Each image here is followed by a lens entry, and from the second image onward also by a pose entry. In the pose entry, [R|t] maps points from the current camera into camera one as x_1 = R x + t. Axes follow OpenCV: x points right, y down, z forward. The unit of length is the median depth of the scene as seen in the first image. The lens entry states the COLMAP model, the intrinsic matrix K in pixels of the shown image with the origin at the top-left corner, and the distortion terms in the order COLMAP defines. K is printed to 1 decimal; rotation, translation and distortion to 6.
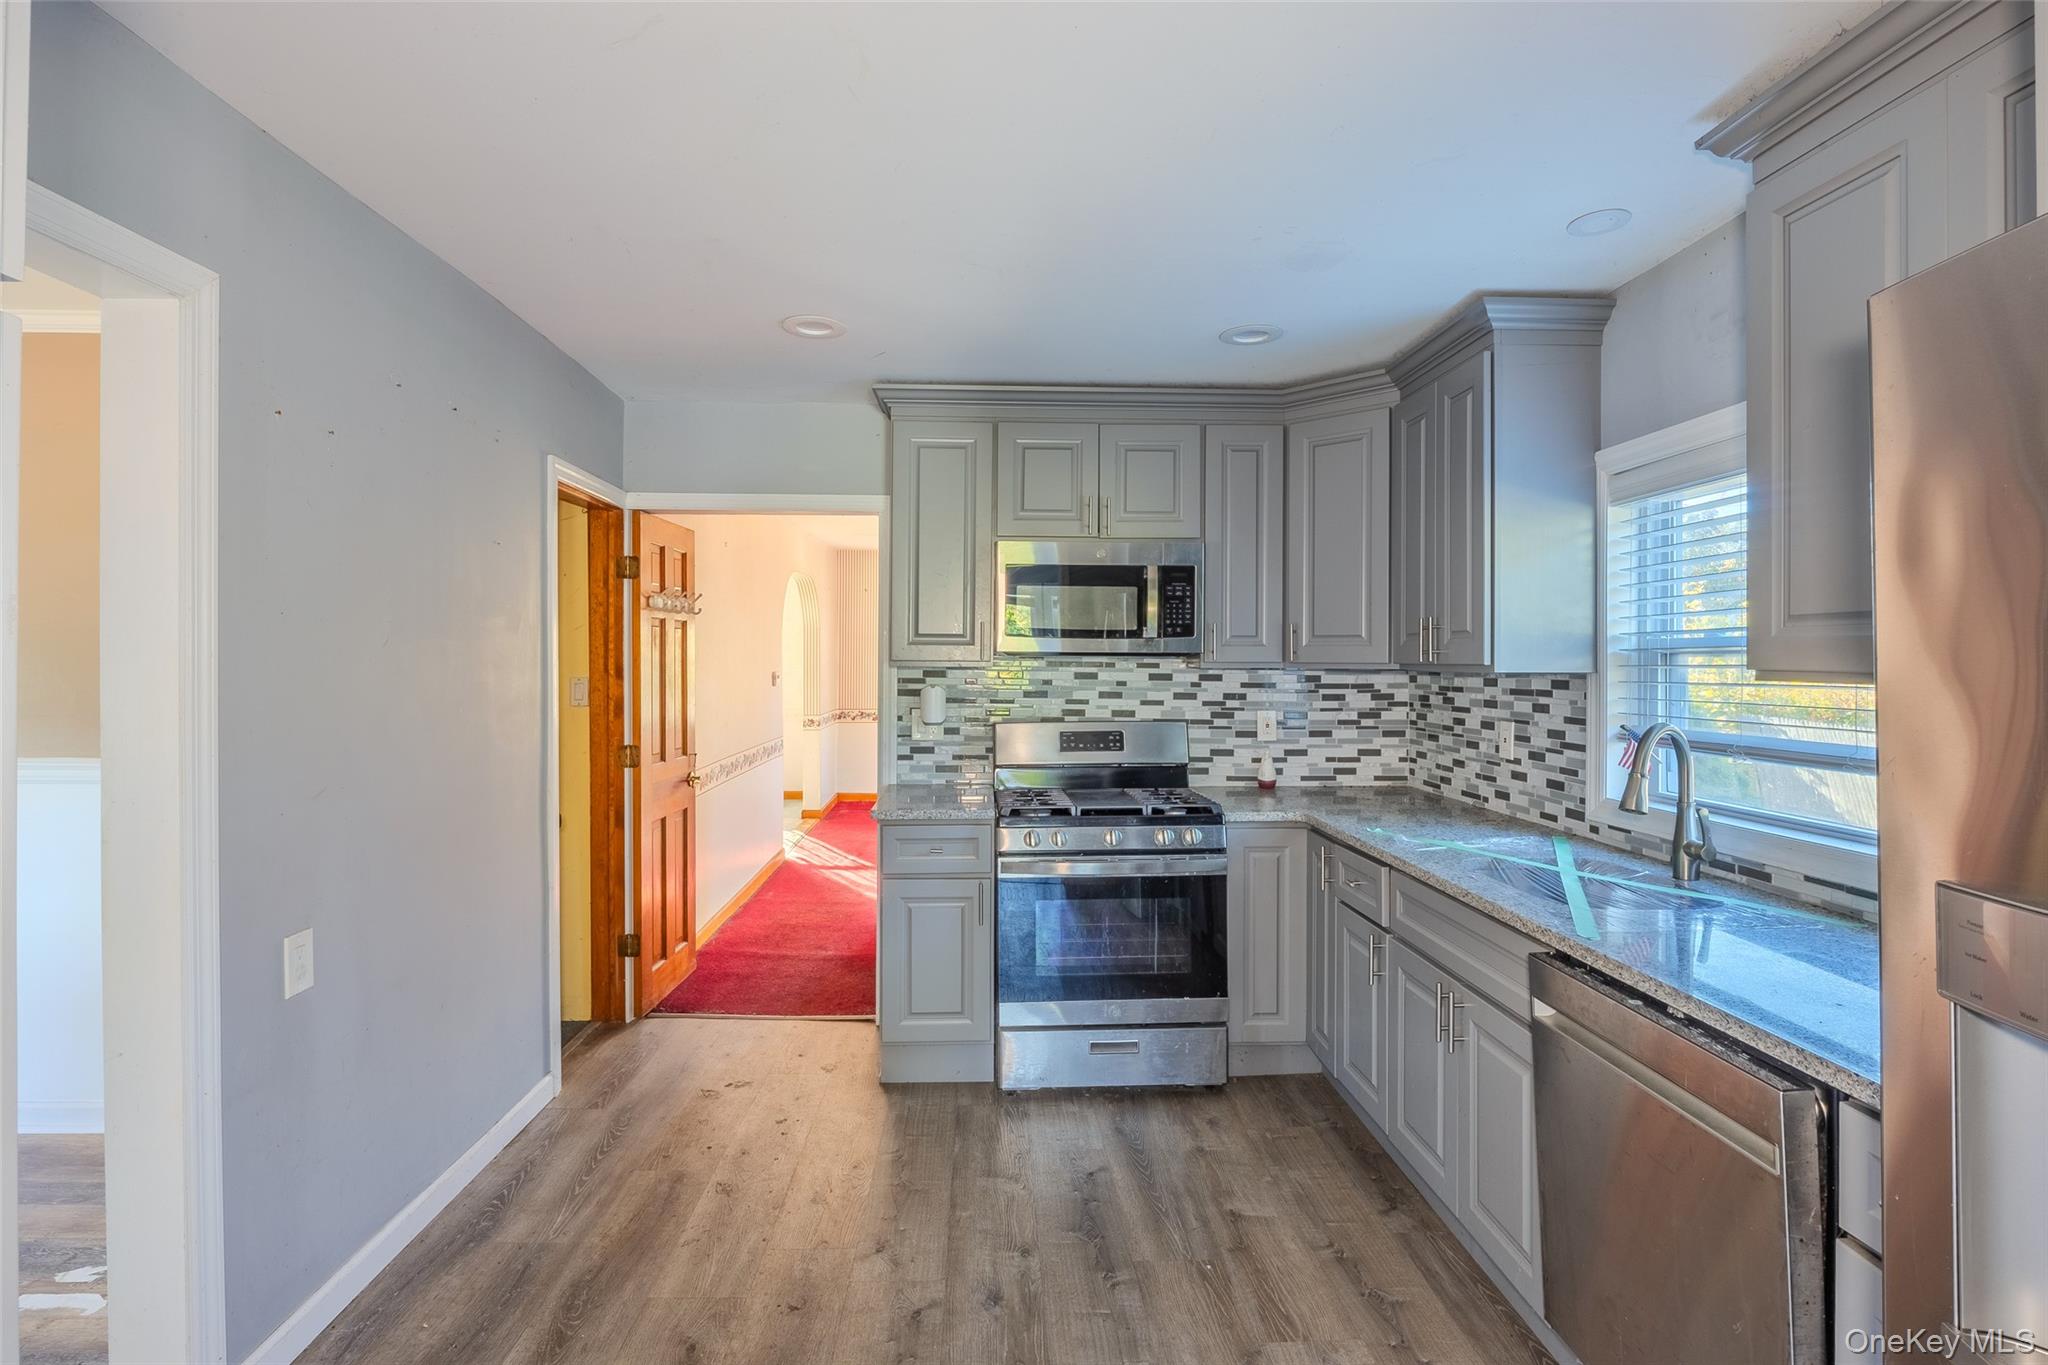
lens RADIAL K [[991.7, 0, 1041.8], [0, 991.7, 661.0], [0, 0, 1]] dist [-0.013941, 0.000625]
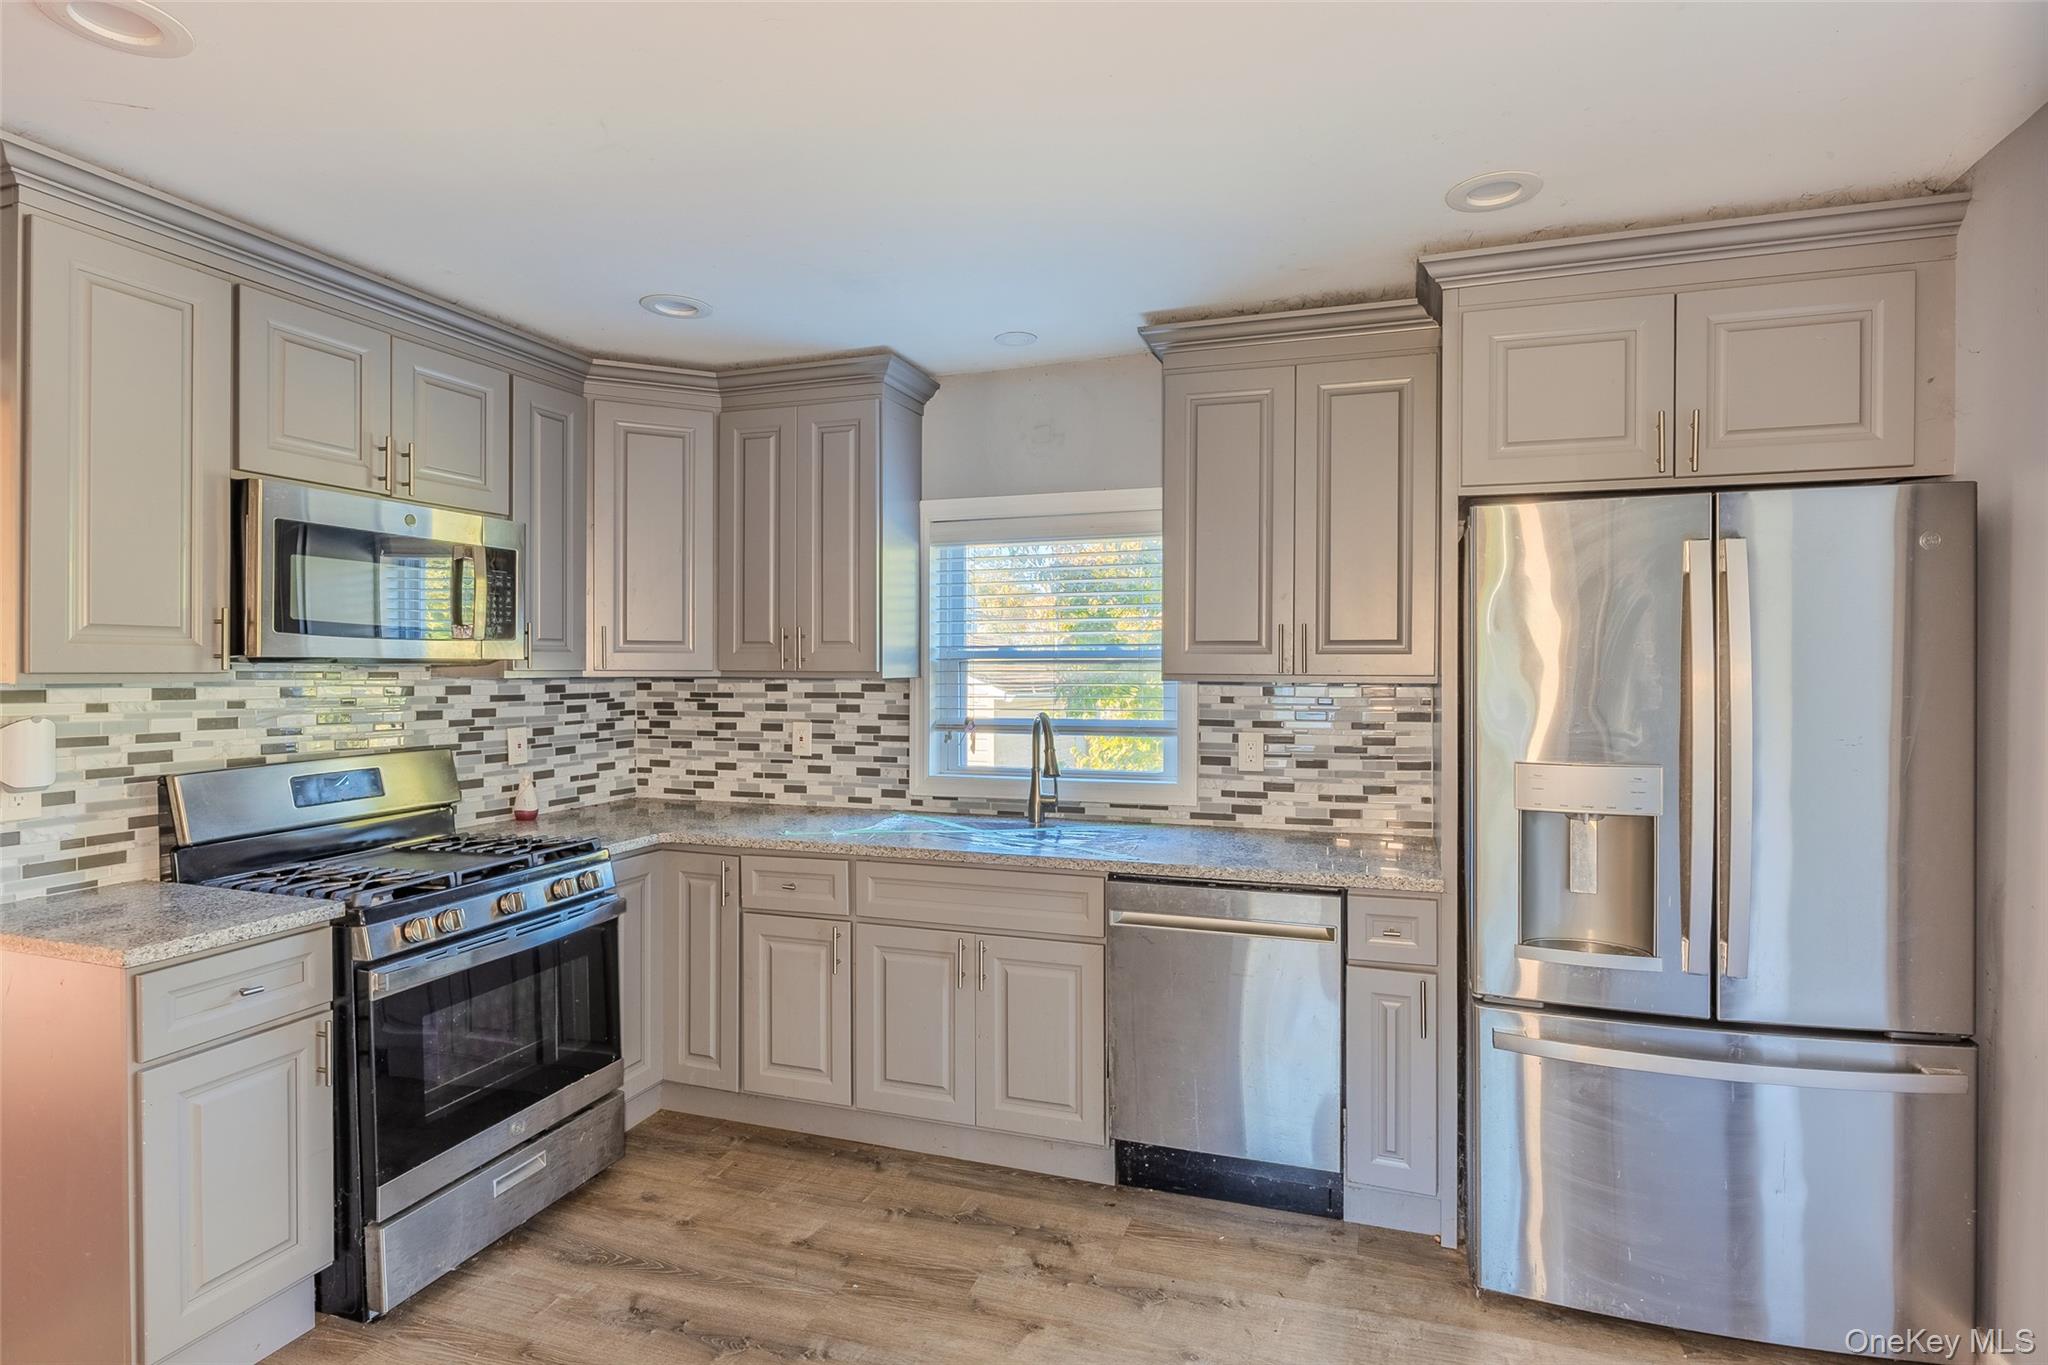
lens RADIAL K [[1039.4, 0, 1029.4], [0, 1039.4, 677.7], [0, 0, 1]] dist [-0.003481, -0.000153]
pose [[0.347878, -0.014036, 0.937435, -0.527051], [0.000630, 0.999891, 0.014737, -0.005959], [-0.937540, -0.004536, 0.347849, 0.344244]]
